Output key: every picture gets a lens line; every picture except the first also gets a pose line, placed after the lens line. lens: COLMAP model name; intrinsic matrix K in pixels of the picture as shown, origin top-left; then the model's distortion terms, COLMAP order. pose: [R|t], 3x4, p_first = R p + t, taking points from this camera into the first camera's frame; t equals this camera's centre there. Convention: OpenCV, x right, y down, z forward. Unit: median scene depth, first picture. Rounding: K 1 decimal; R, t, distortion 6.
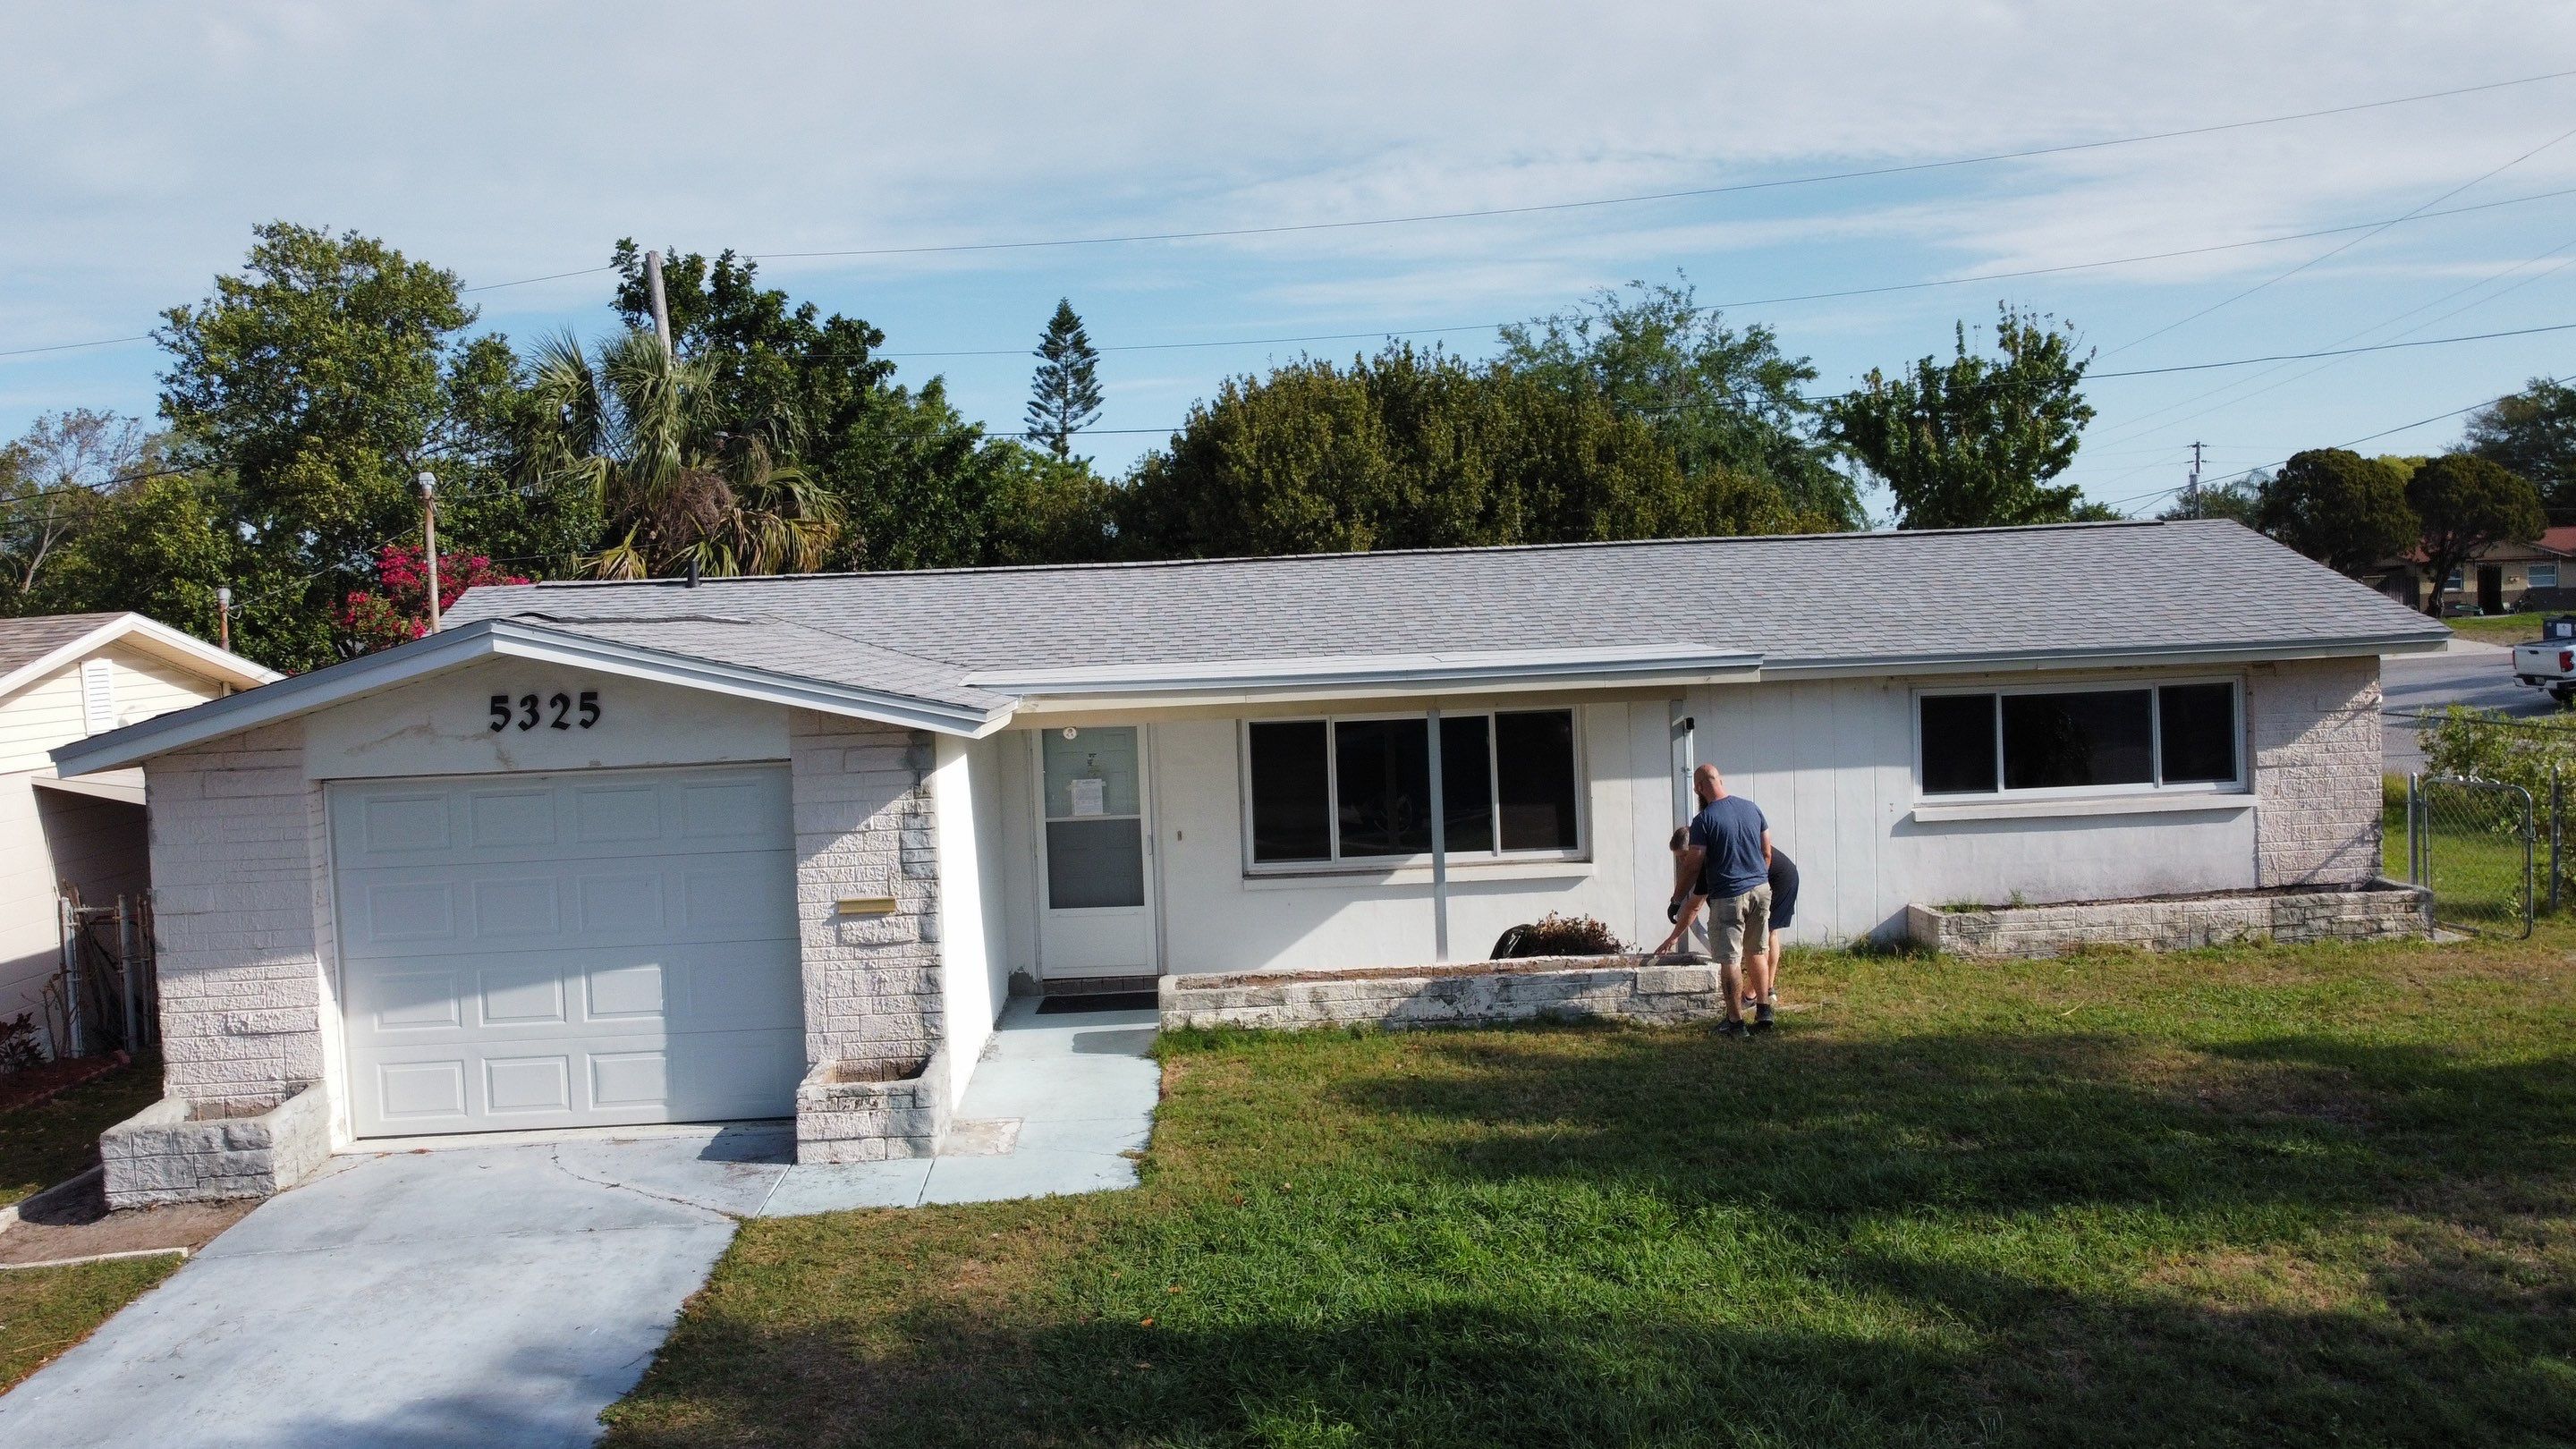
lens RADIAL K [[1939.7, 0, 1254.0], [0, 1939.7, 699.7], [0, 0, 1]] dist [0.002002, -0.005903]
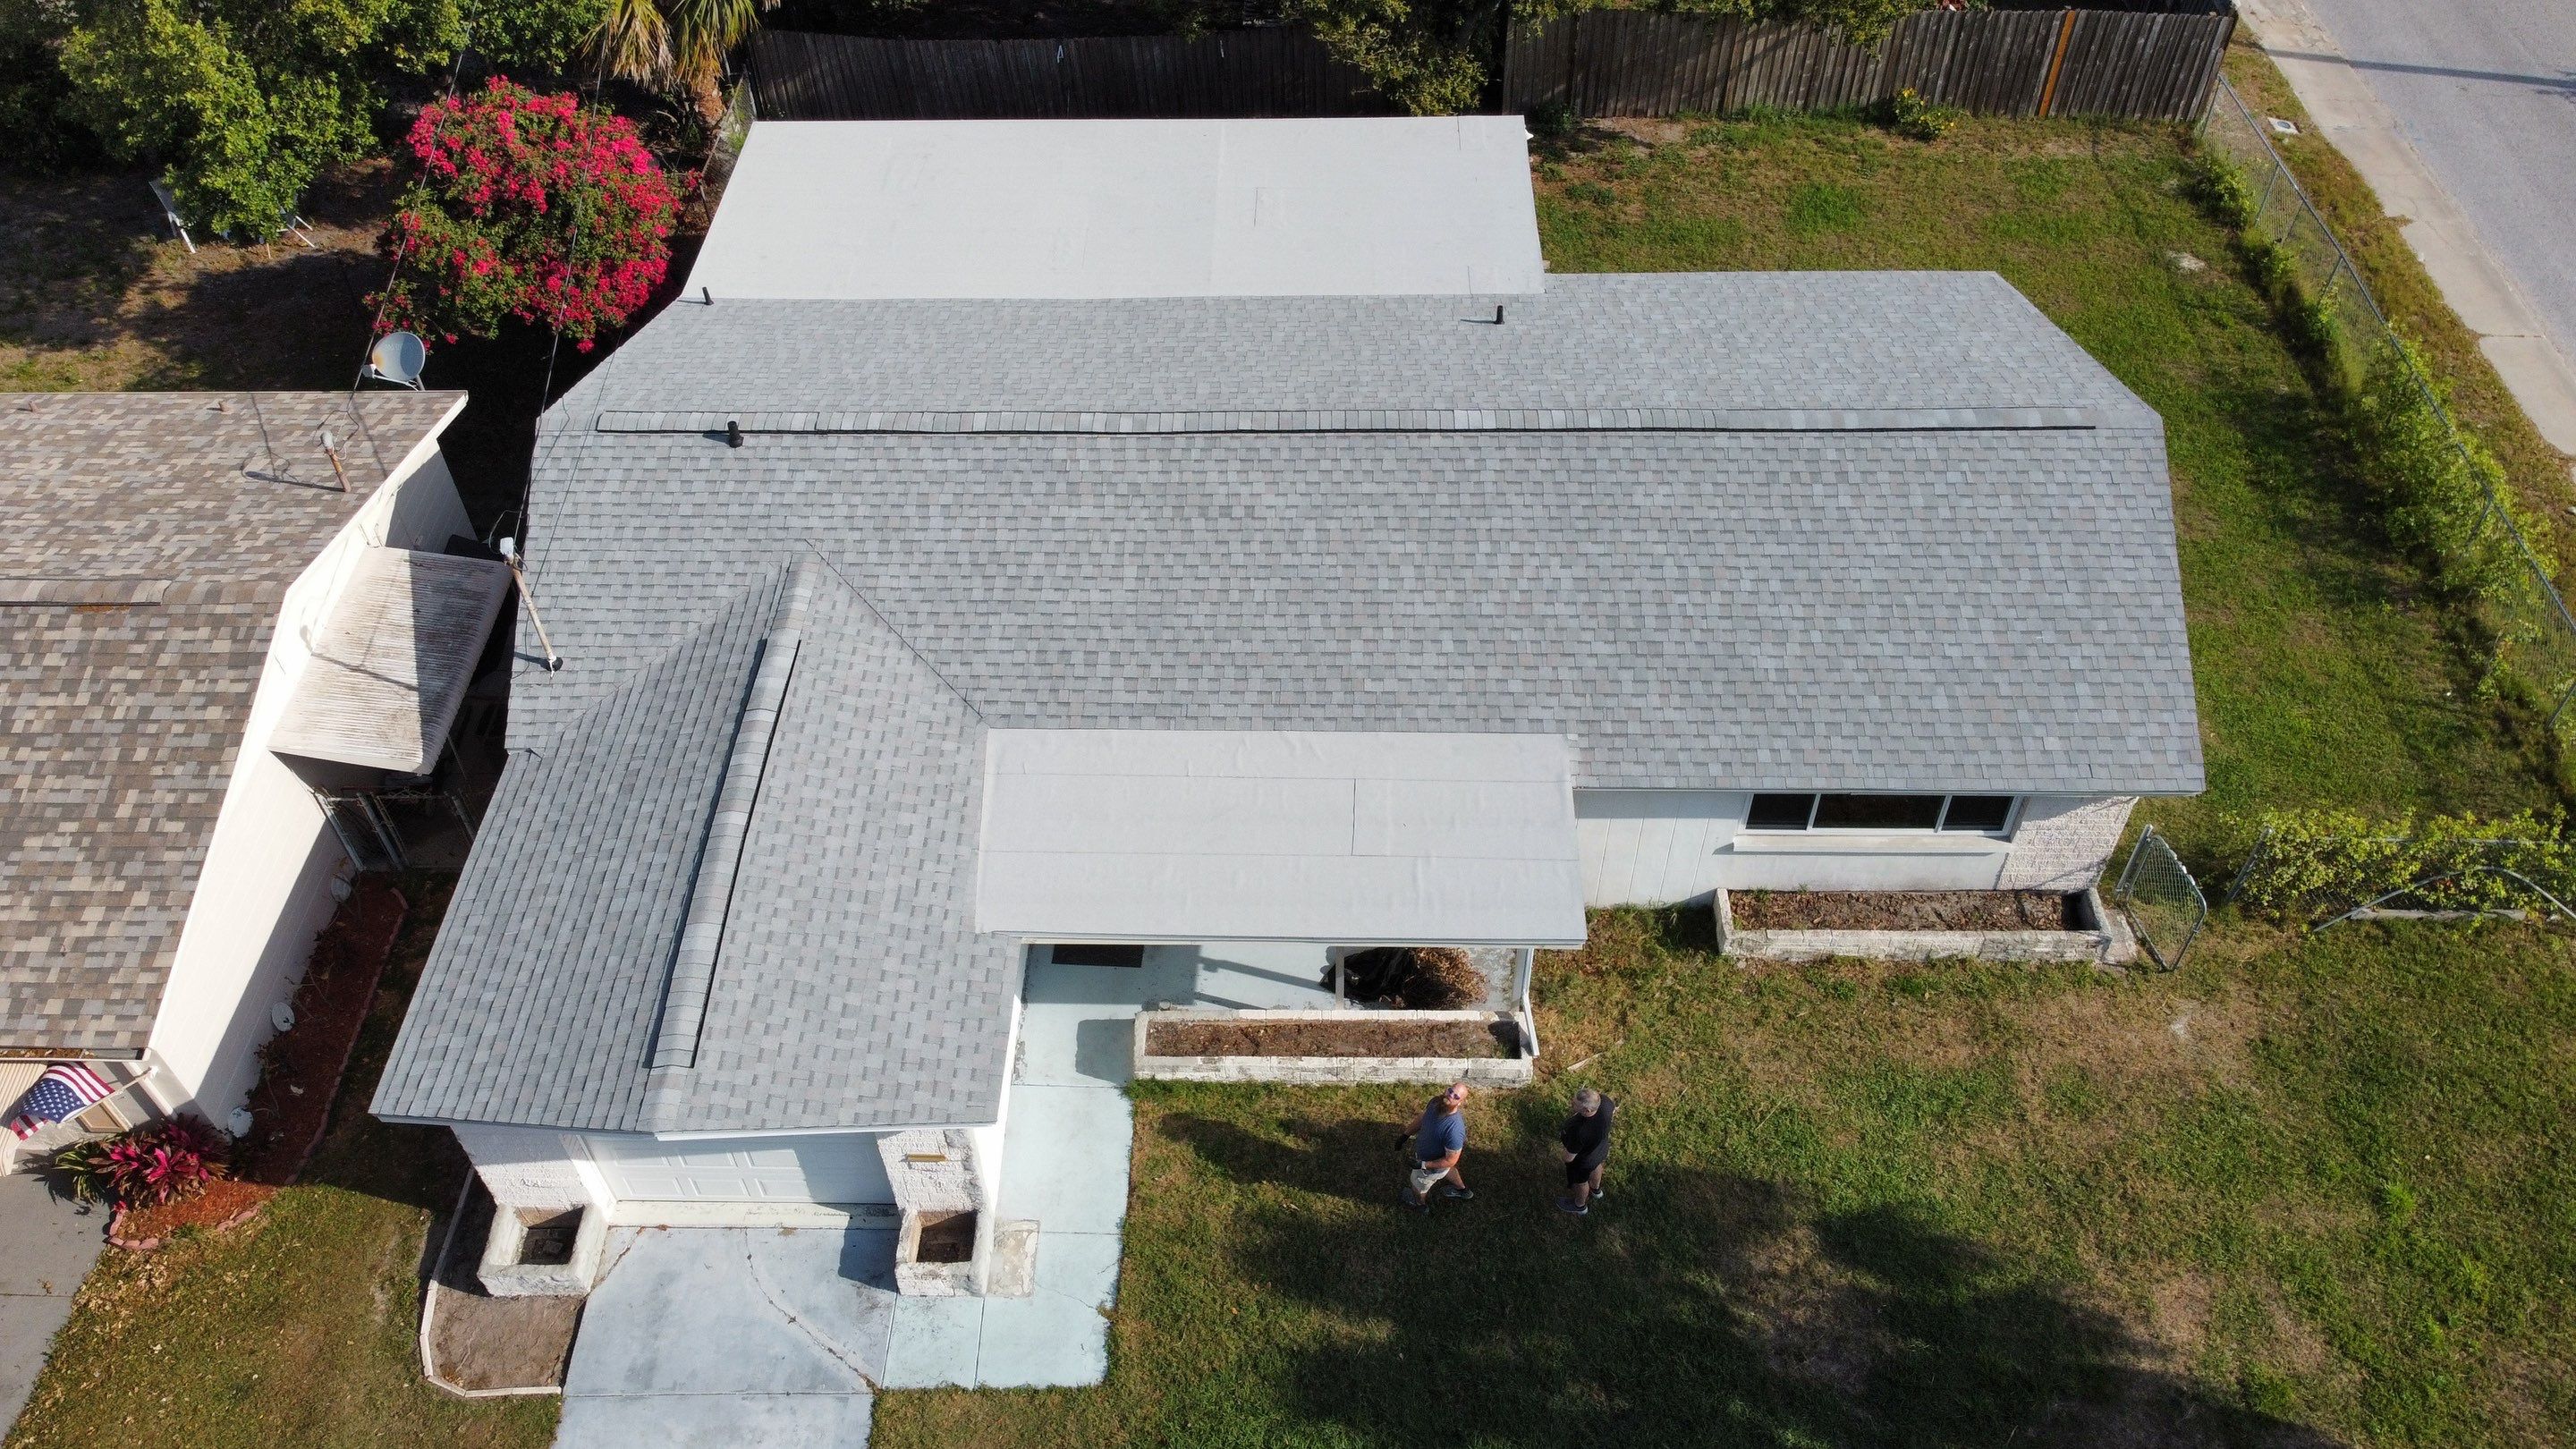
lens RADIAL K [[1935.2, 0, 1252.1], [0, 1935.2, 713.9], [0, 0, 1]] dist [-0.001685, 0.024082]
pose [[0.998510, 0.048484, -0.025058, 0.069642], [-0.017433, 0.718426, 0.695385, -1.148429], [0.051718, -0.693911, 0.718201, 0.175379]]
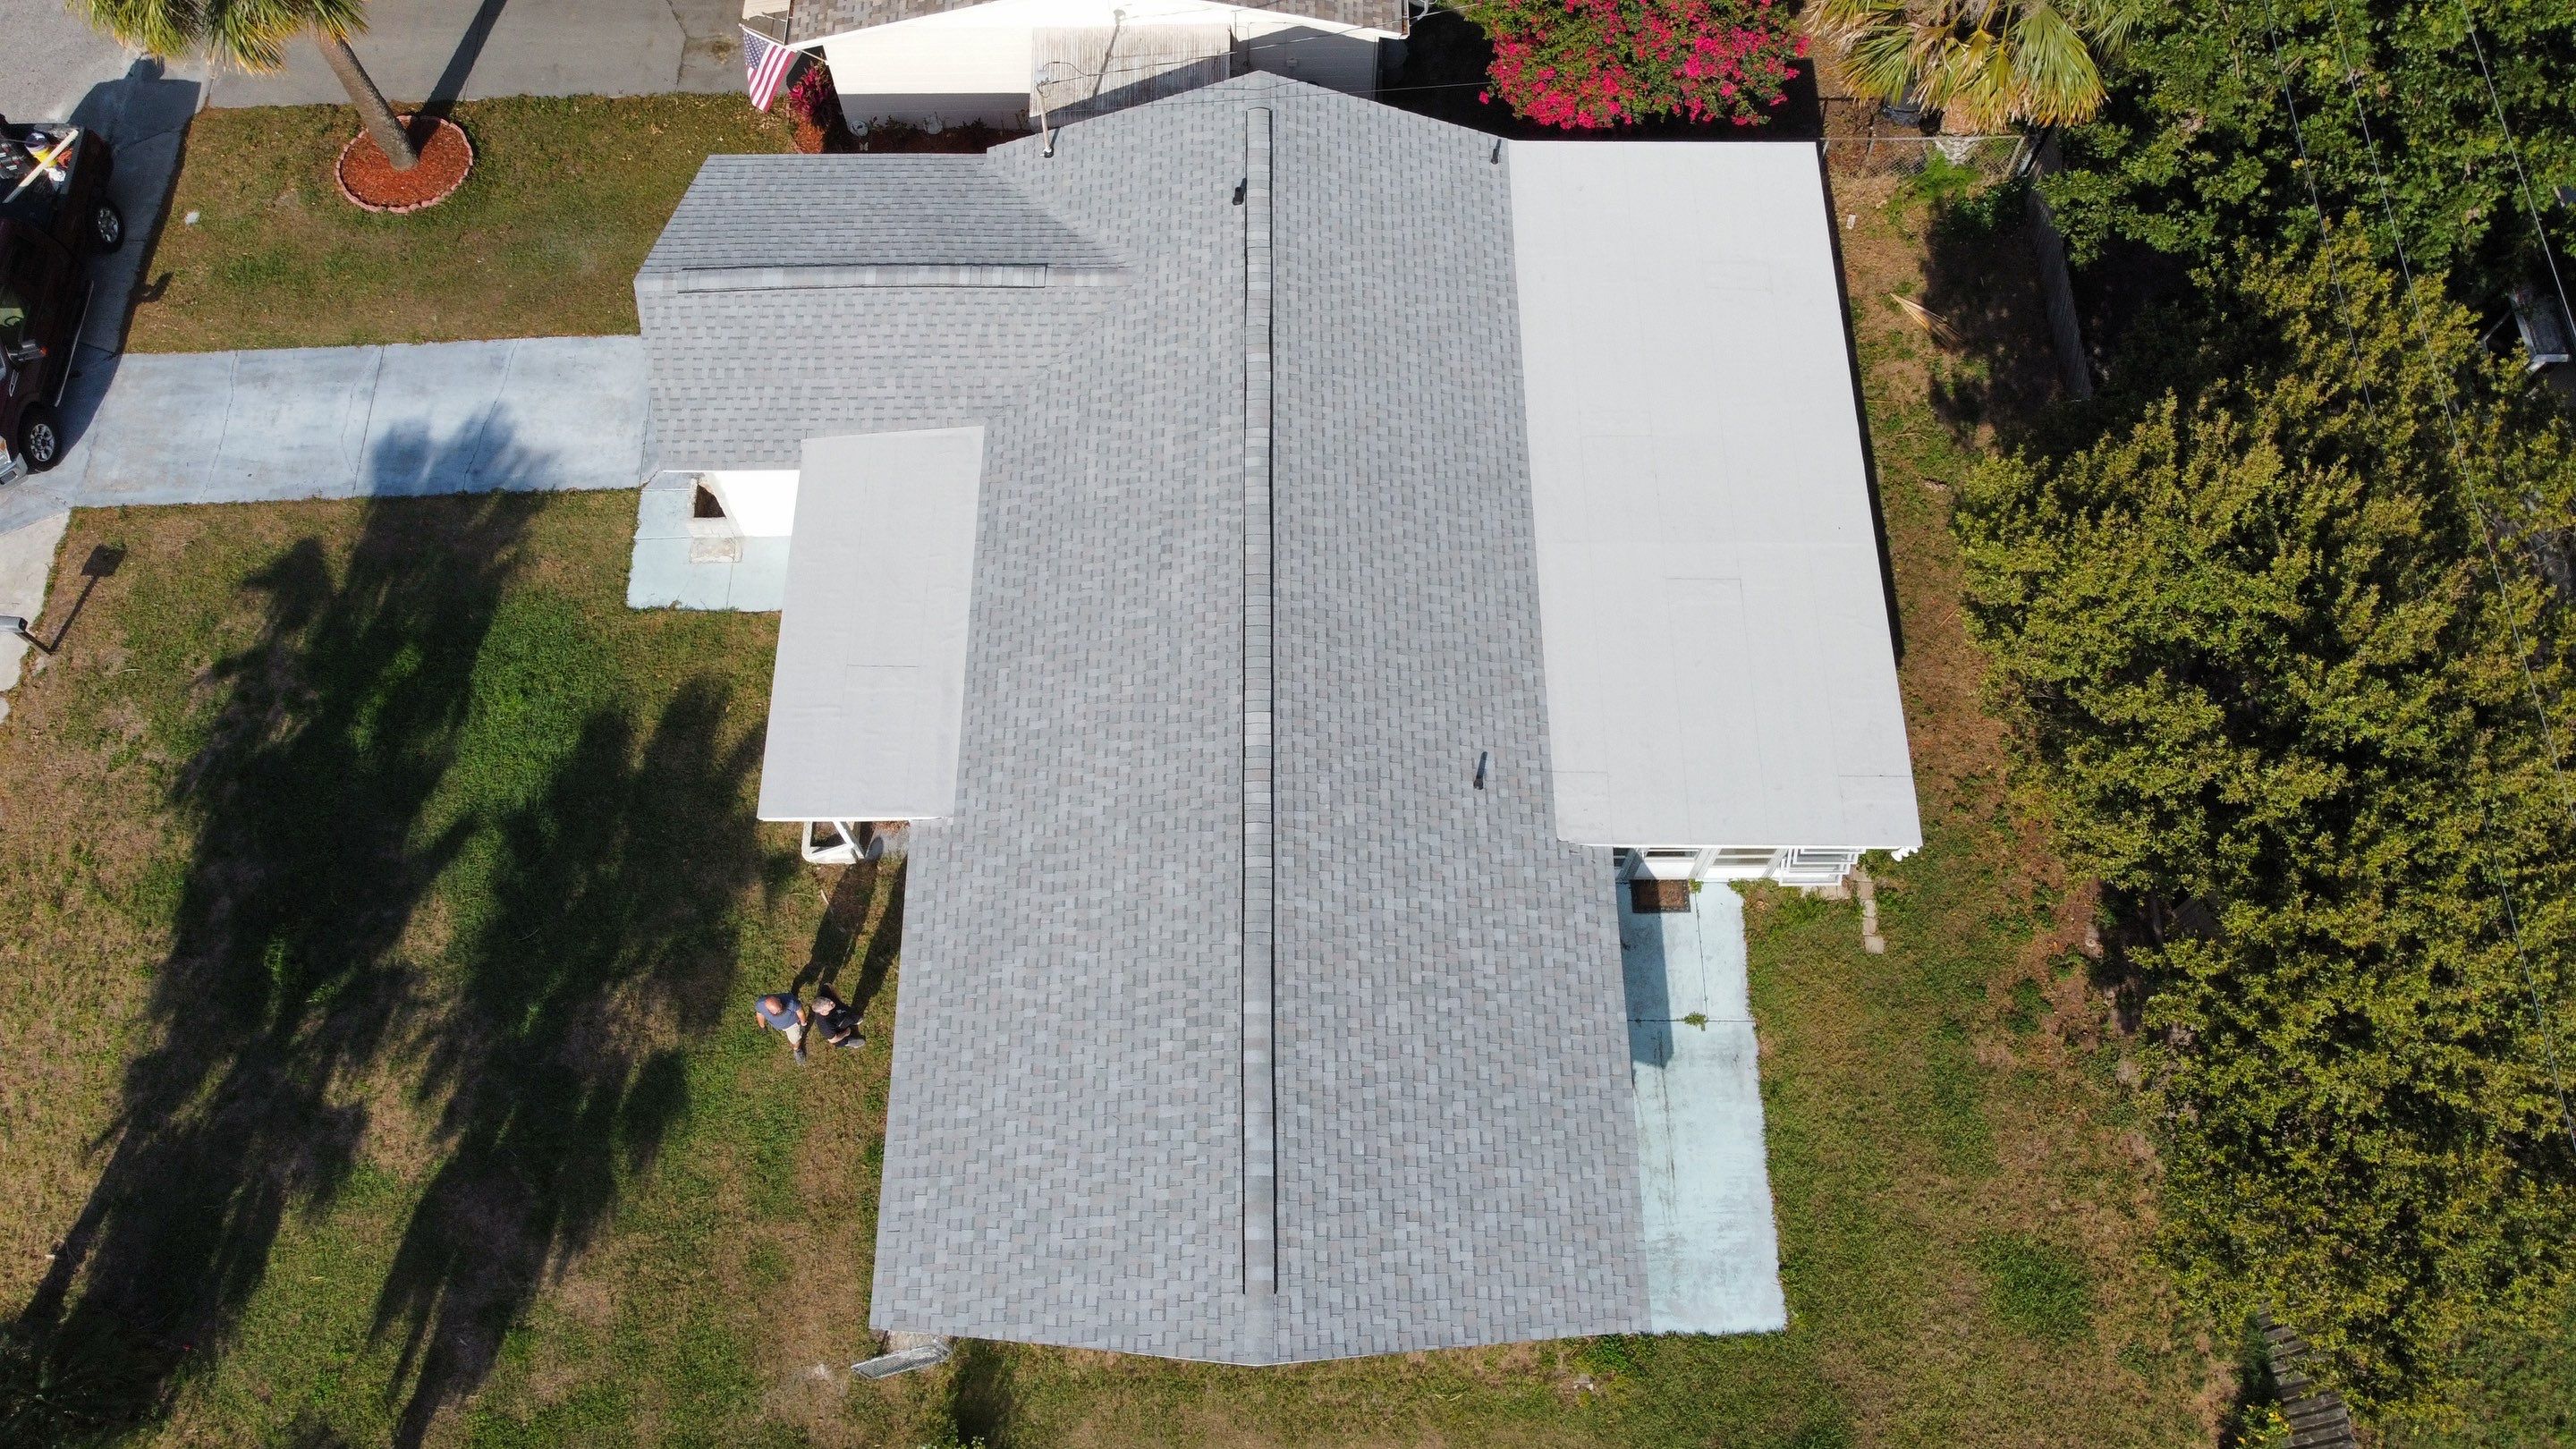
lens RADIAL K [[1939.7, 0, 1254.0], [0, 1939.7, 699.7], [0, 0, 1]] dist [0.002002, -0.005903]
pose [[-0.025477, 0.922925, -0.384135, 0.936739], [-0.034753, 0.383210, 0.923007, -1.941799], [0.999071, 0.036865, 0.022311, 1.576762]]
